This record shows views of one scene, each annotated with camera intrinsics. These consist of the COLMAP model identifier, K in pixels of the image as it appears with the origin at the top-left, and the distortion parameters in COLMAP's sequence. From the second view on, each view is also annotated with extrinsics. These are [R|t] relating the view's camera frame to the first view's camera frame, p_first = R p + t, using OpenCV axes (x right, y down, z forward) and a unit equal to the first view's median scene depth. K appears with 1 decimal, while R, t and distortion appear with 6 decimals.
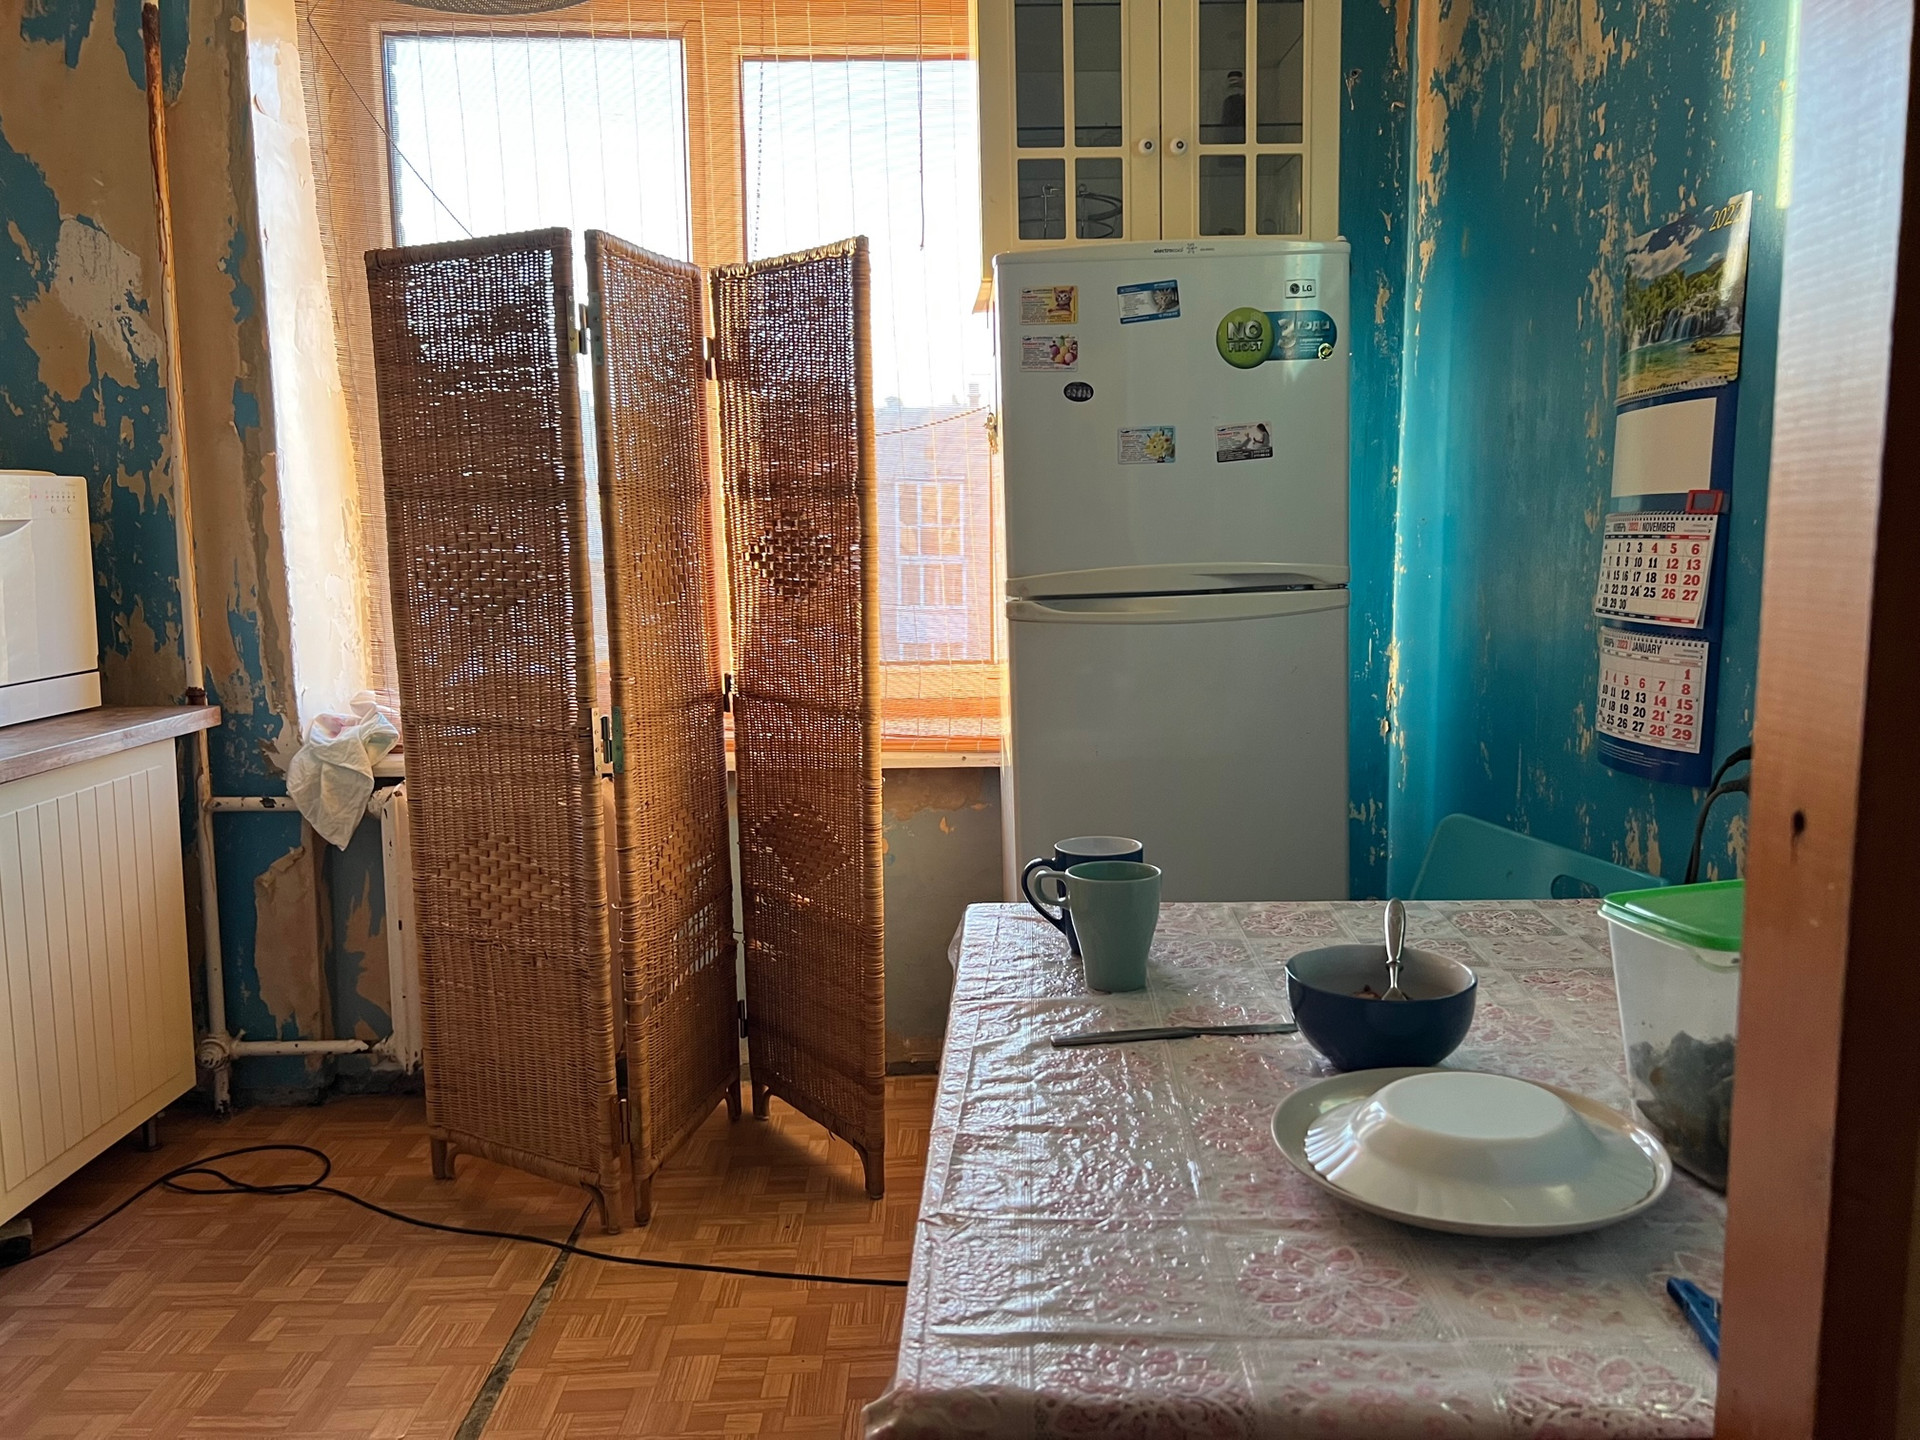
lens RADIAL K [[1457.0, 0, 961.9], [0, 1457.0, 714.3], [0, 0, 1]] dist [0.048138, -0.048474]
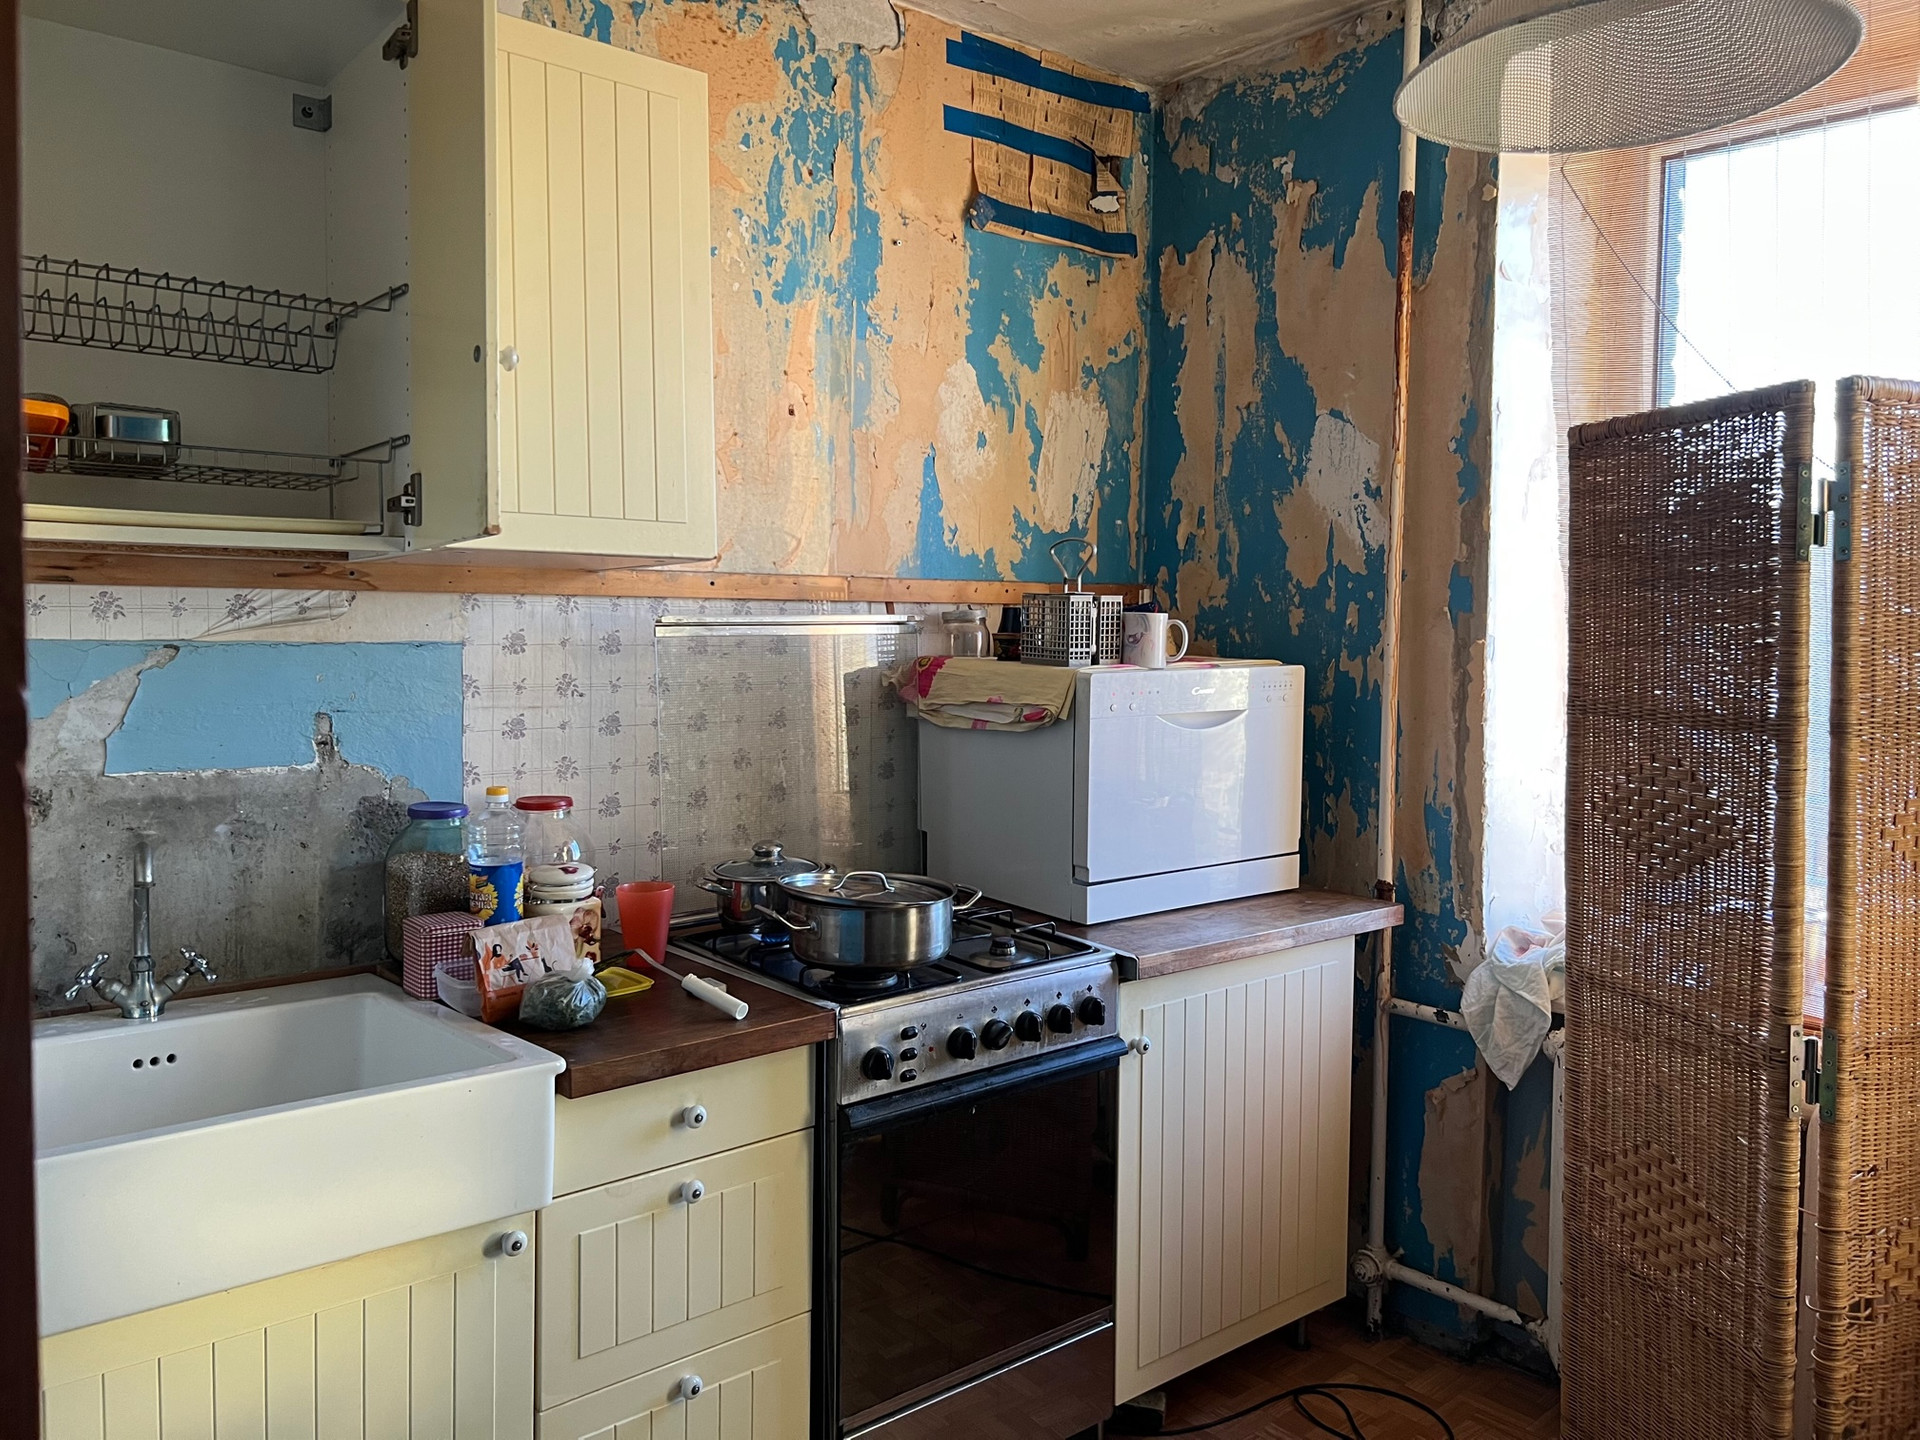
lens RADIAL K [[1457.0, 0, 965.7], [0, 1457.0, 714.2], [0, 0, 1]] dist [0.048138, -0.048474]
pose [[0.649321, 0.055555, -0.758483, 0.020870], [-0.107824, 0.993979, -0.019502, -0.079416], [0.752832, 0.094445, 0.651401, 0.162012]]
